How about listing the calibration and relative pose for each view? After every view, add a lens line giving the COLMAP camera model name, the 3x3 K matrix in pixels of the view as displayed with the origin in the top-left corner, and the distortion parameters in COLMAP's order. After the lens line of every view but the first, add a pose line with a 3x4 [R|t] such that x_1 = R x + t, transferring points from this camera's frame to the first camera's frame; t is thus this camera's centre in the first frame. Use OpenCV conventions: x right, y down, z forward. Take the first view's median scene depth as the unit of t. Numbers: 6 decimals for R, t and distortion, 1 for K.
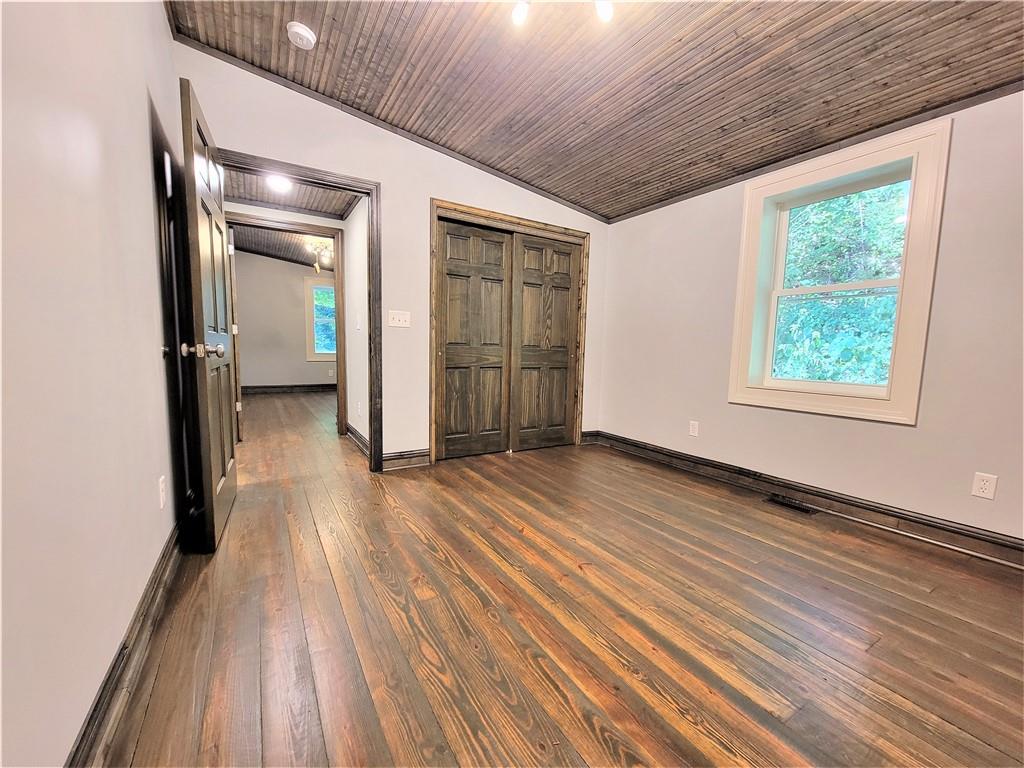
lens RADIAL K [[416.7, 0, 516.6], [0, 416.7, 390.6], [0, 0, 1]] dist [0.008637, -0.006710]
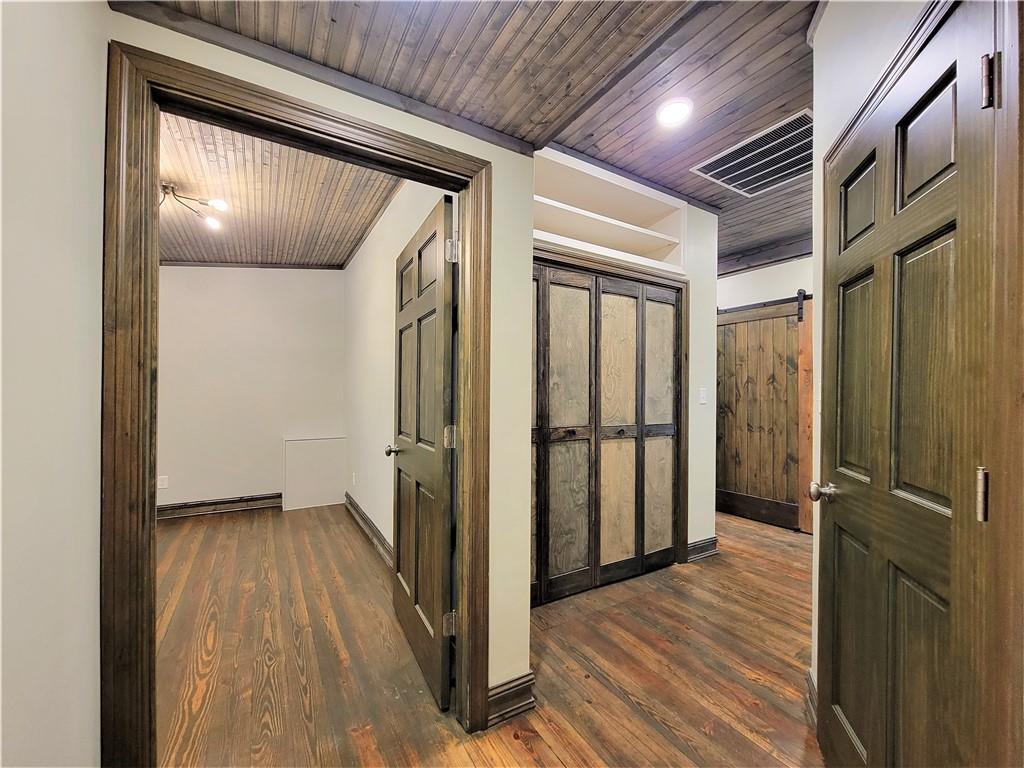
lens RADIAL K [[416.7, 0, 516.6], [0, 416.7, 390.6], [0, 0, 1]] dist [0.008637, -0.006710]
pose [[-0.999440, -0.032237, 0.008966, -0.842585], [-0.031206, 0.994707, 0.097895, -0.313471], [-0.012074, 0.097560, -0.995156, 1.699781]]
